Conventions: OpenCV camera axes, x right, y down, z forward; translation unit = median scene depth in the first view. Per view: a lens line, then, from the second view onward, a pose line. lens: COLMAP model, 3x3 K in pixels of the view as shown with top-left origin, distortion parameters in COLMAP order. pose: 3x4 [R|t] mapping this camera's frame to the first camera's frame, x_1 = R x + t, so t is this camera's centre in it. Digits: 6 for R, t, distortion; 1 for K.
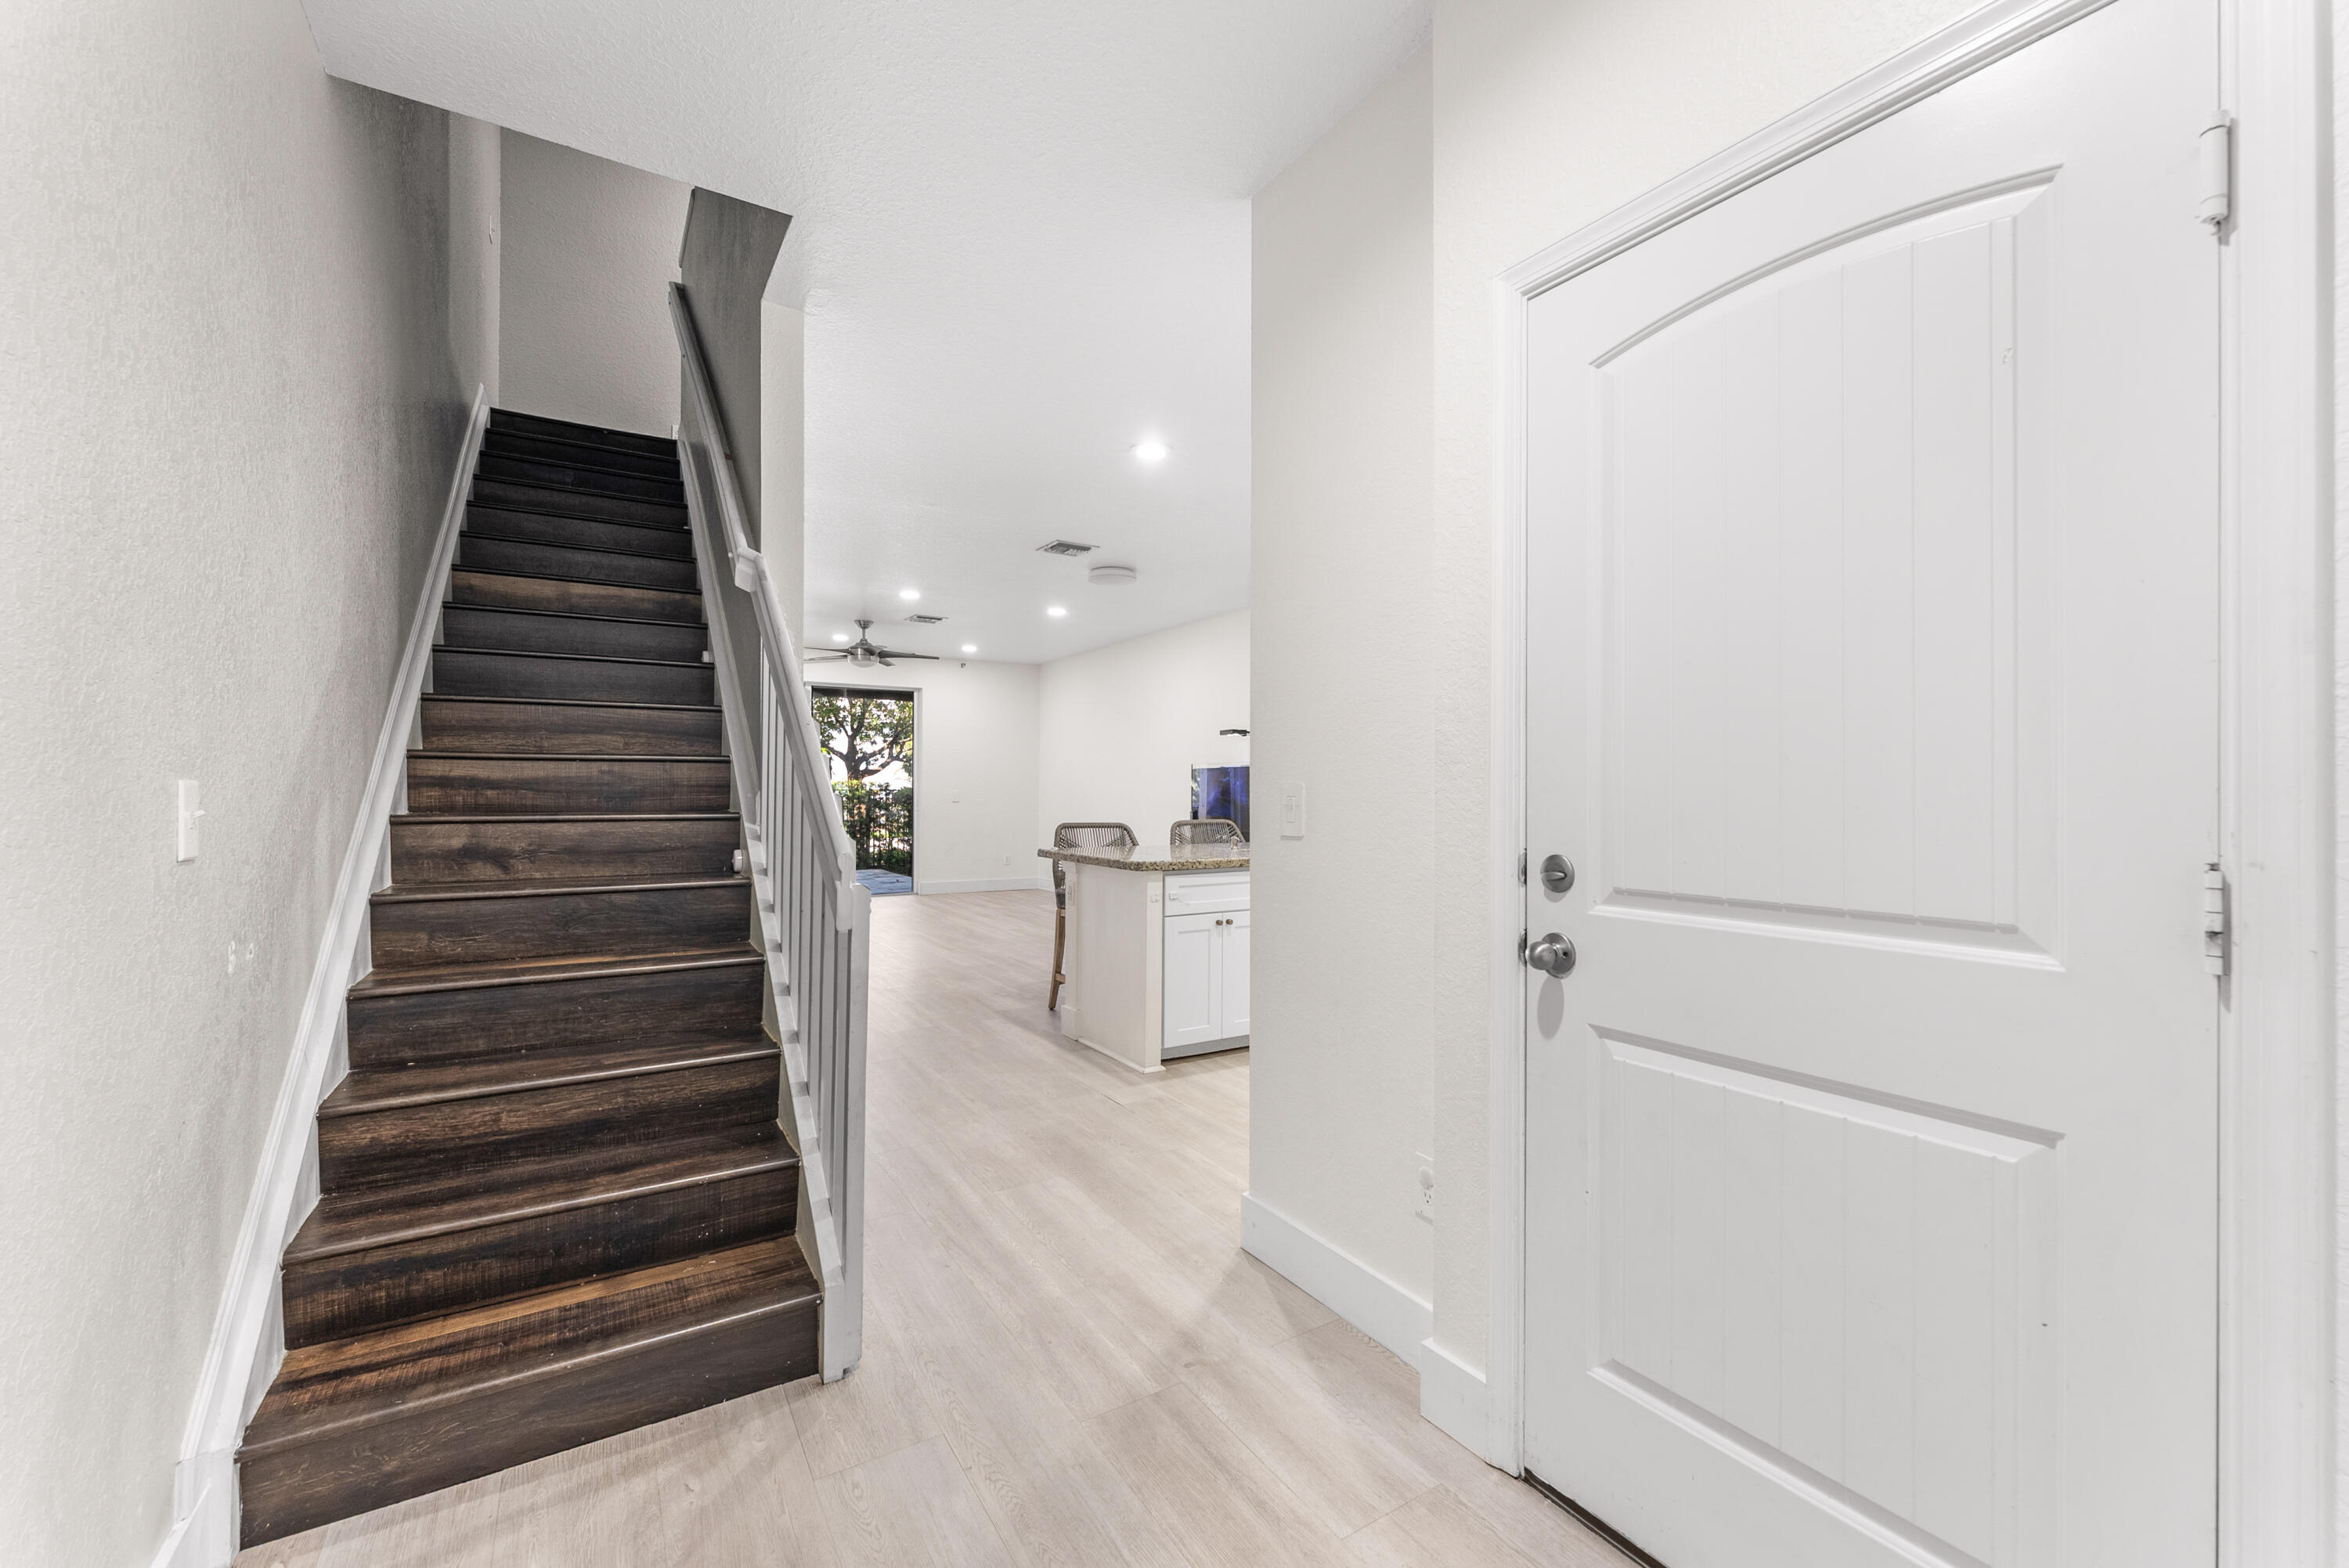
lens RADIAL K [[941.8, 0, 1169.7], [0, 941.8, 788.9], [0, 0, 1]] dist [-0.002109, -0.001155]
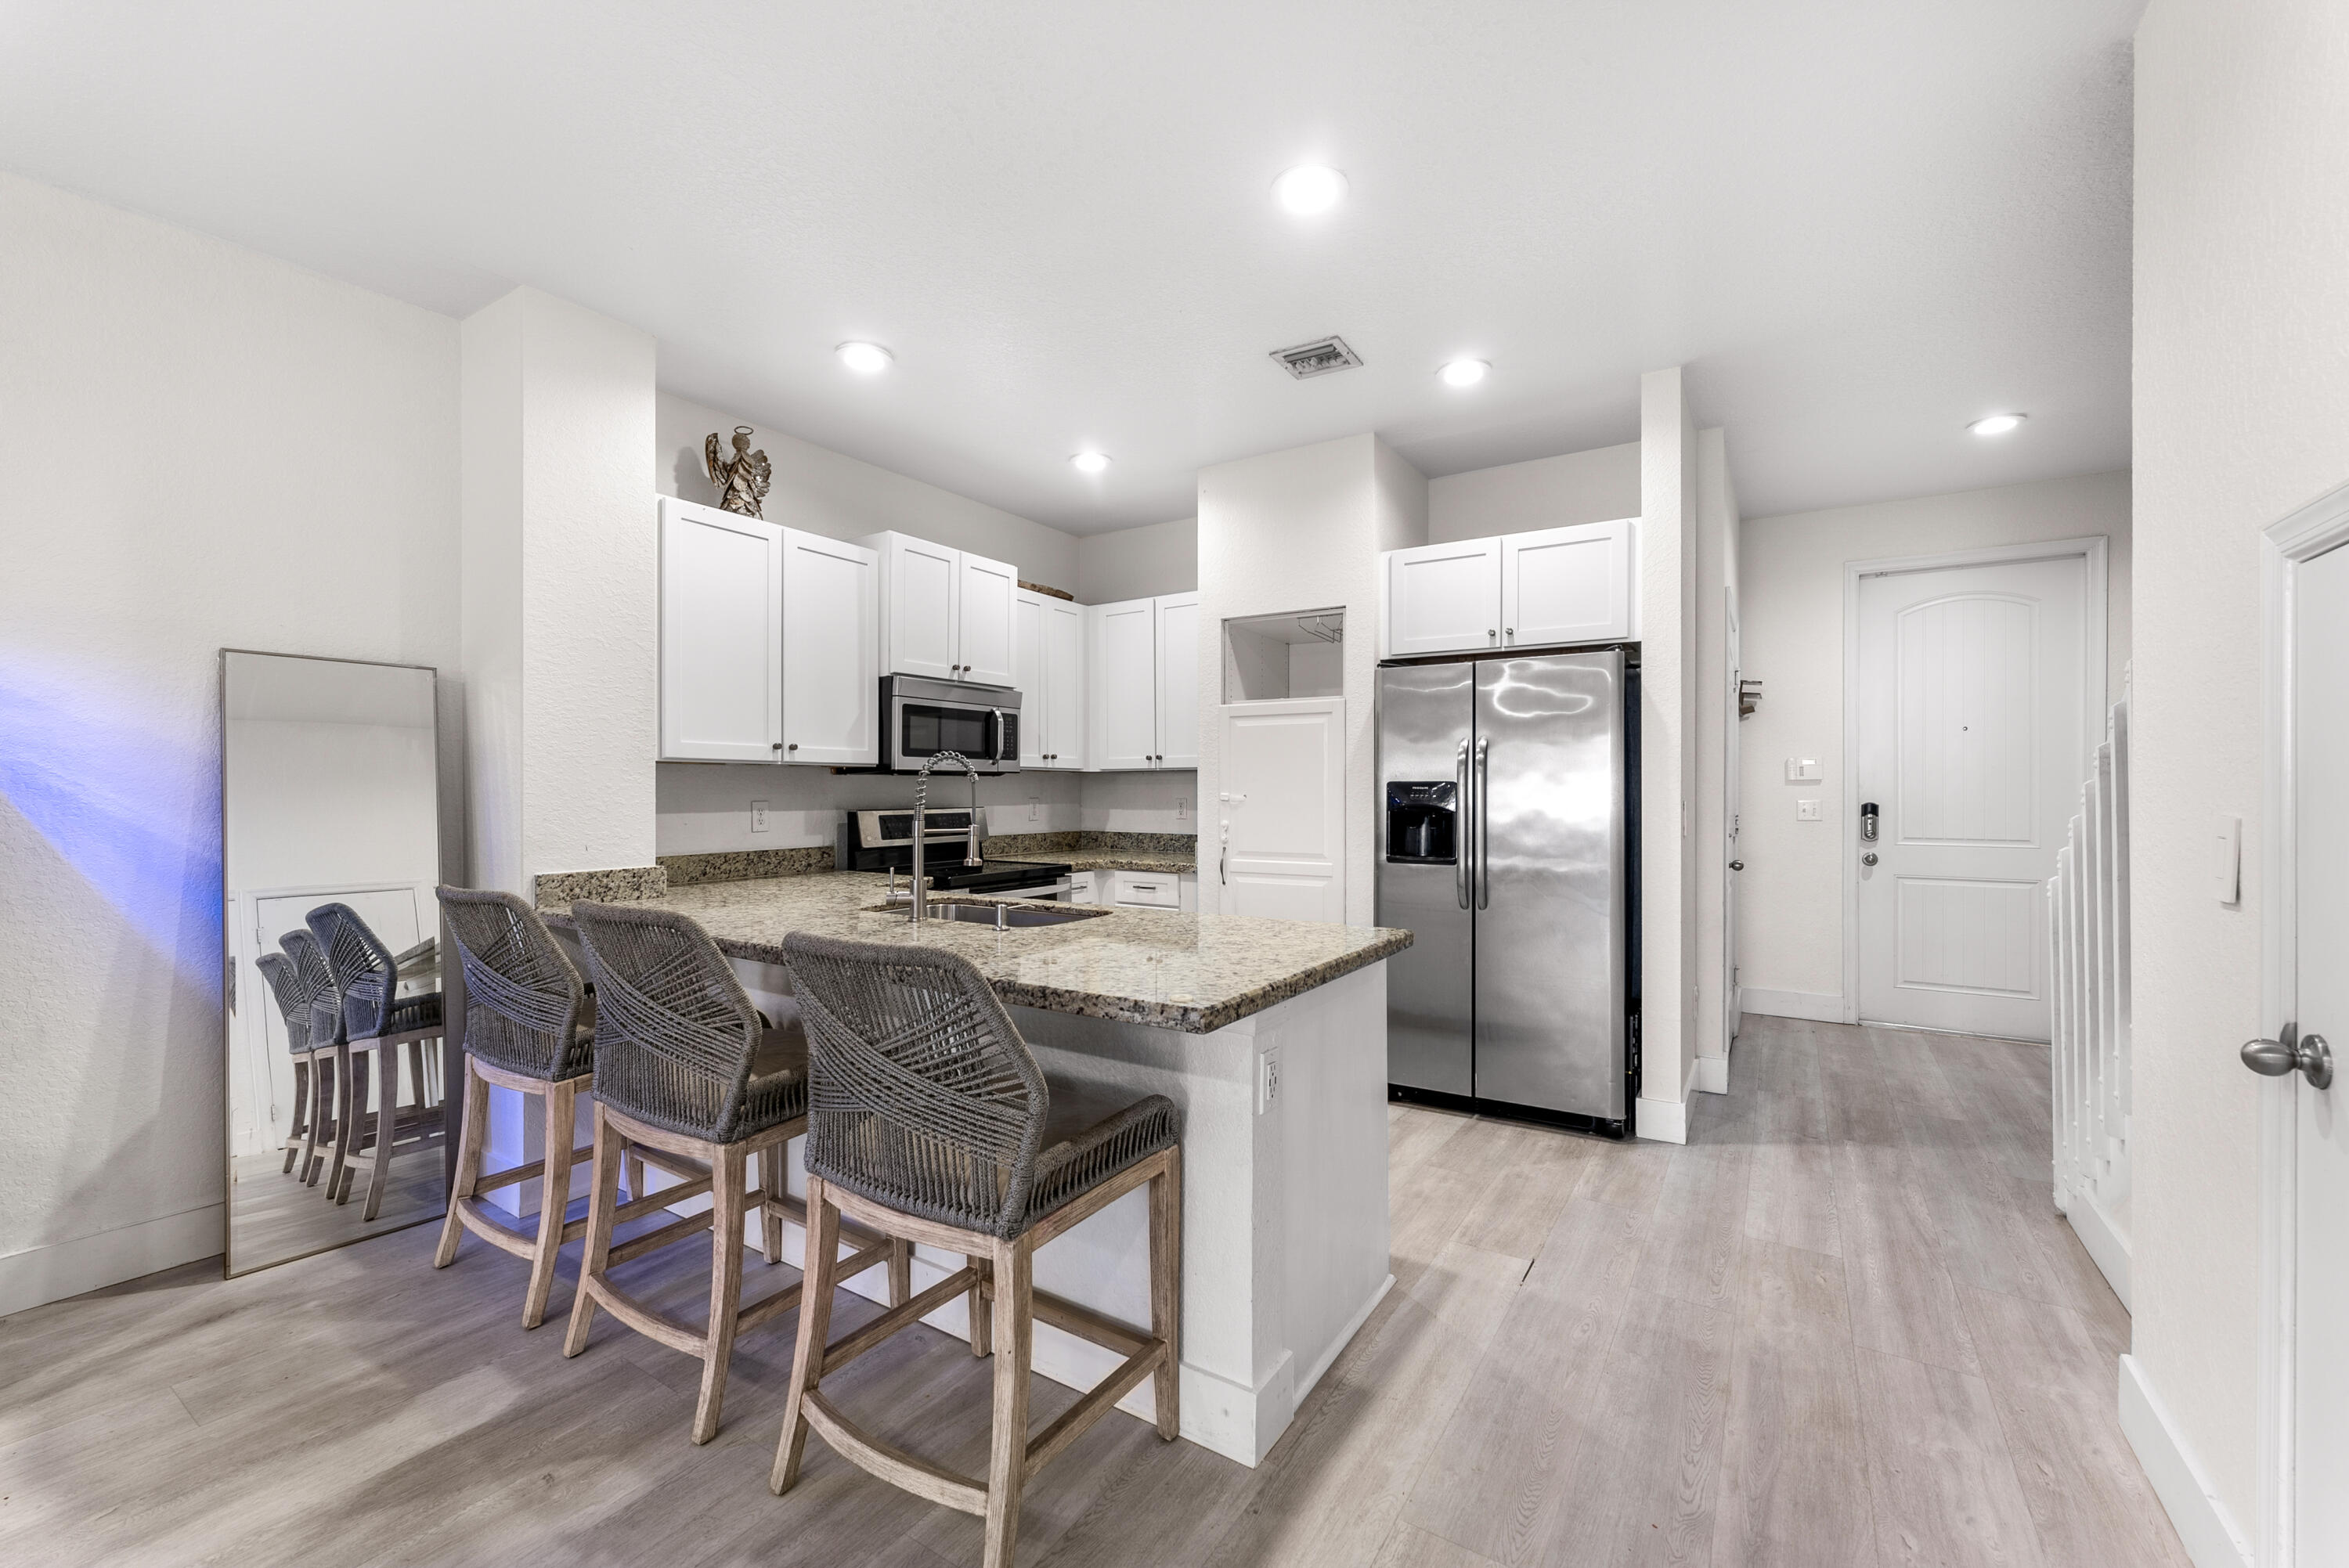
lens RADIAL K [[941.8, 0, 1183.6], [0, 941.8, 781.5], [0, 0, 1]] dist [-0.002109, -0.001155]
pose [[-0.431492, 0.002408, 0.902113, -0.271529], [-0.003333, 0.999985, -0.004264, -0.007948], [-0.902110, -0.004847, -0.431478, 0.730298]]
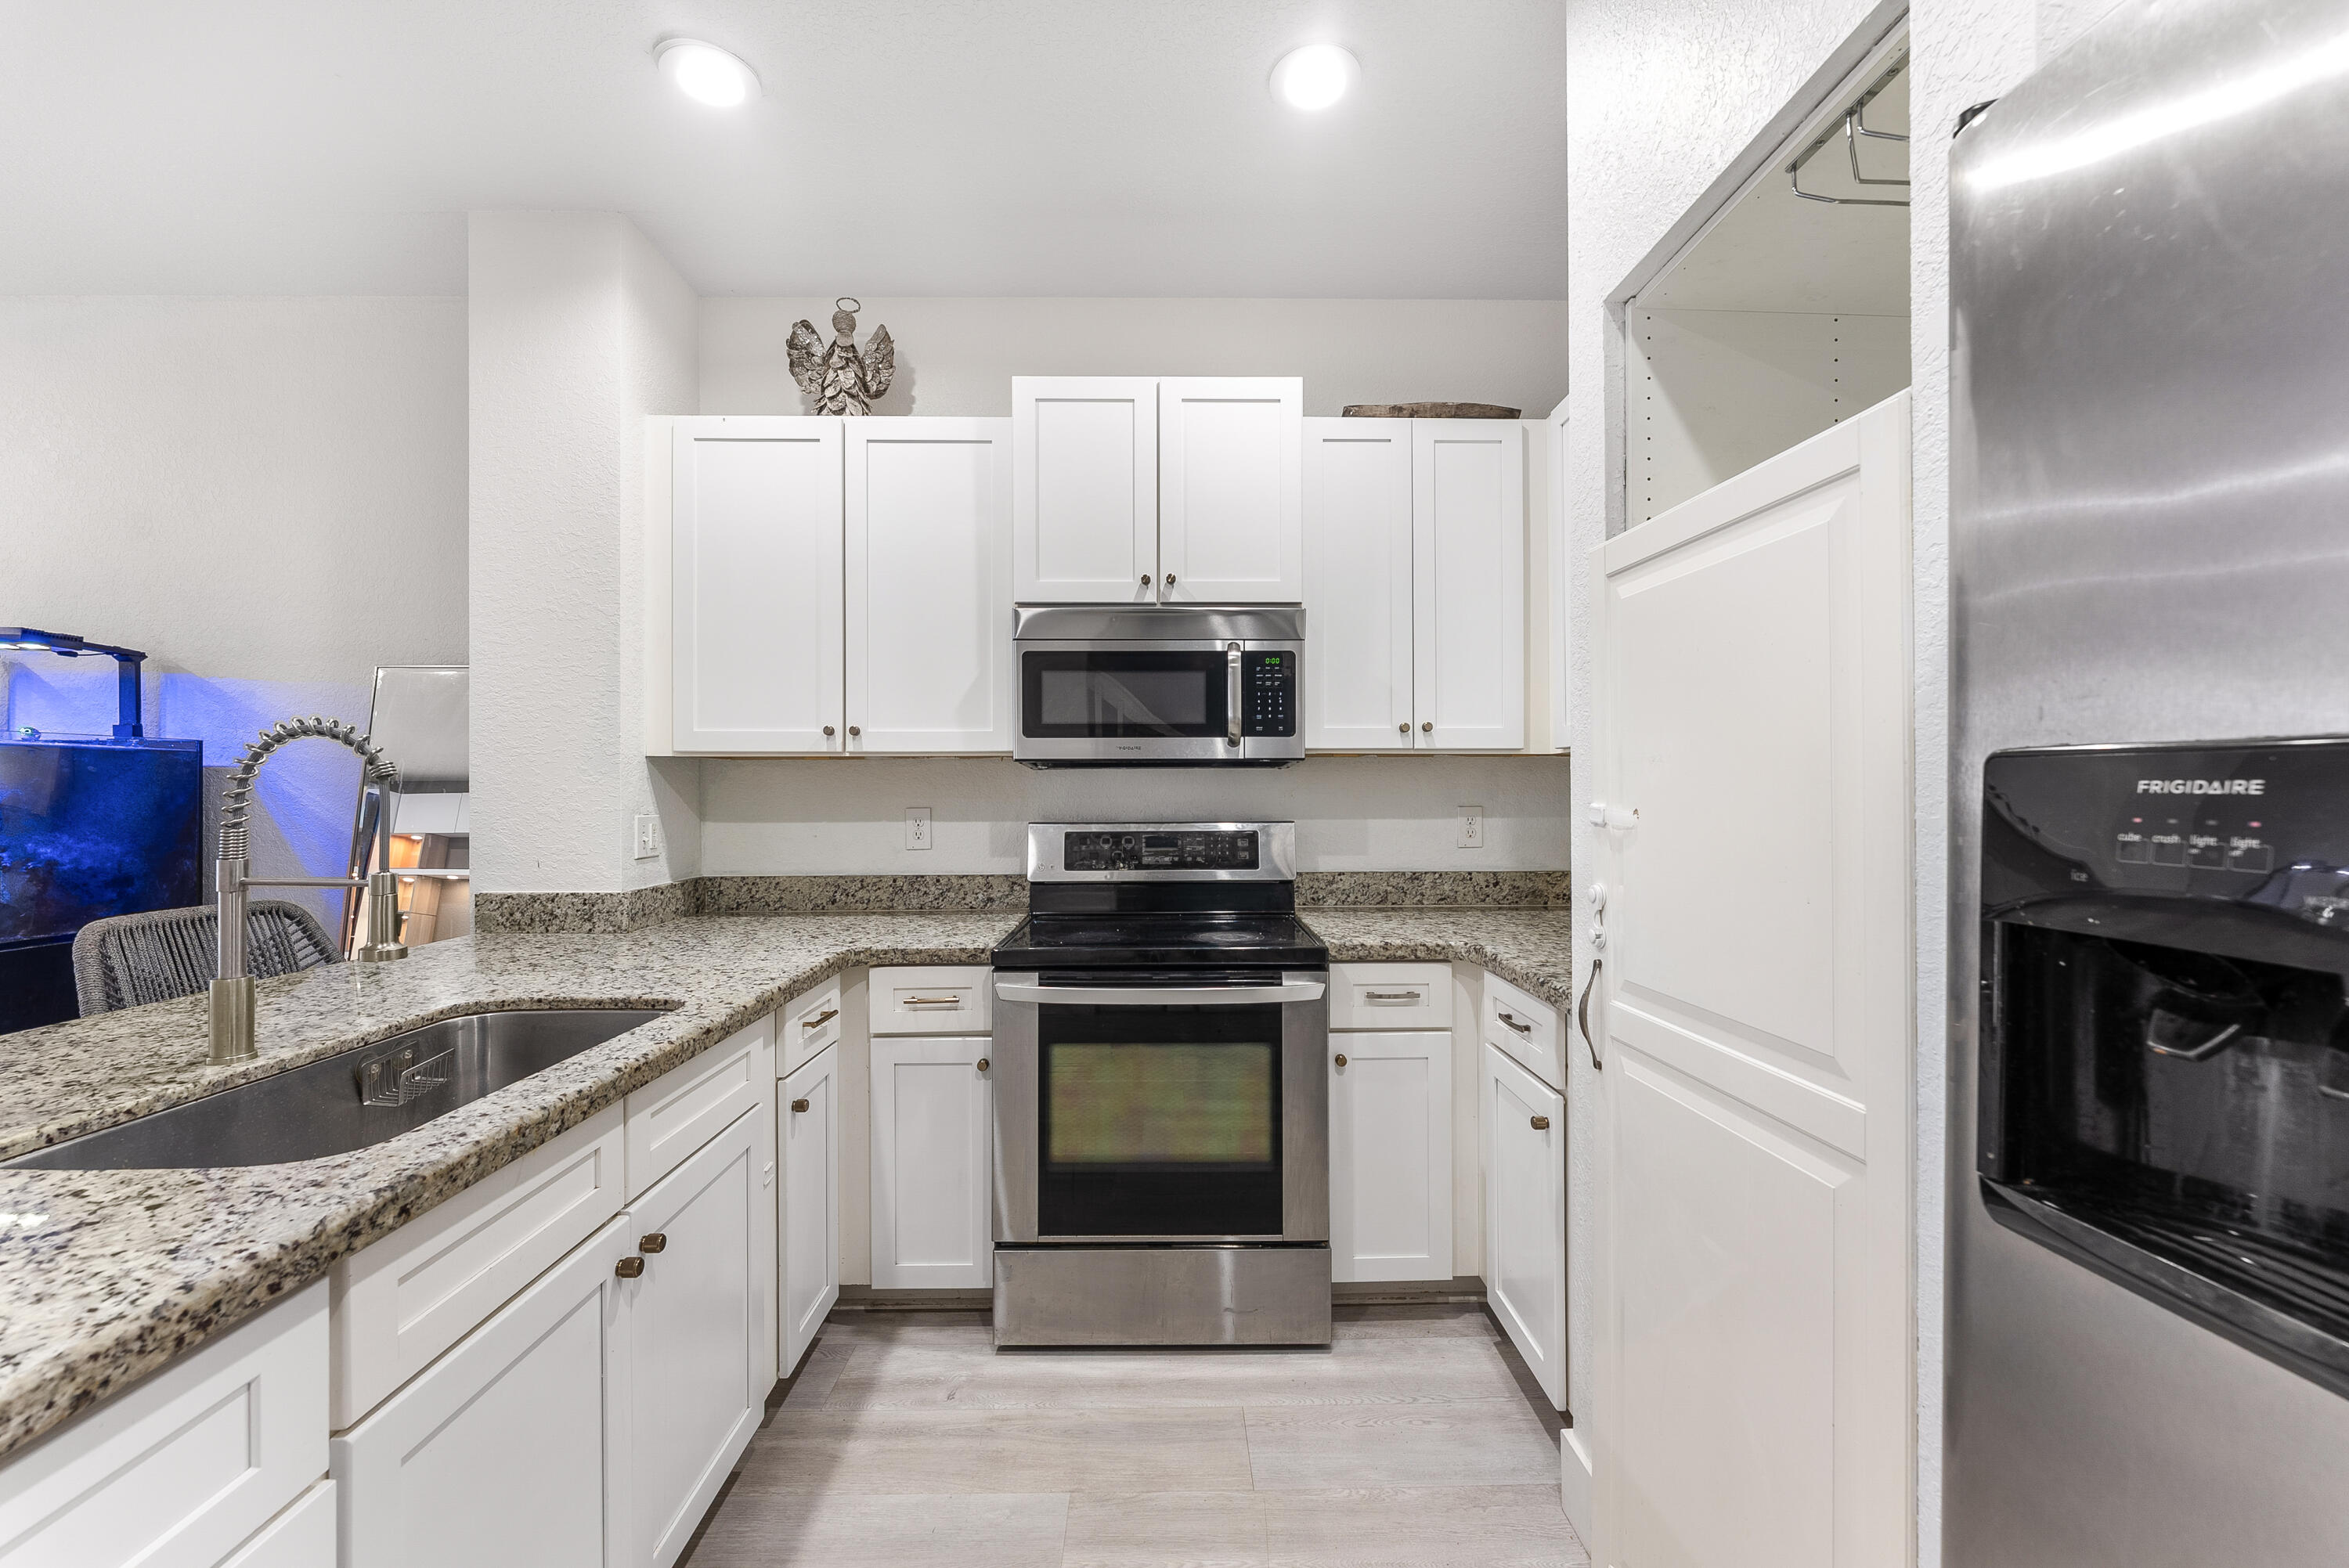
lens RADIAL K [[941.8, 0, 1182.3], [0, 941.8, 787.5], [0, 0, 1]] dist [-0.002109, -0.001155]
pose [[0.507861, -0.004178, 0.861429, 0.021126], [0.003078, 0.999991, 0.003036, -0.007662], [-0.861433, 0.001110, 0.507870, 0.435265]]
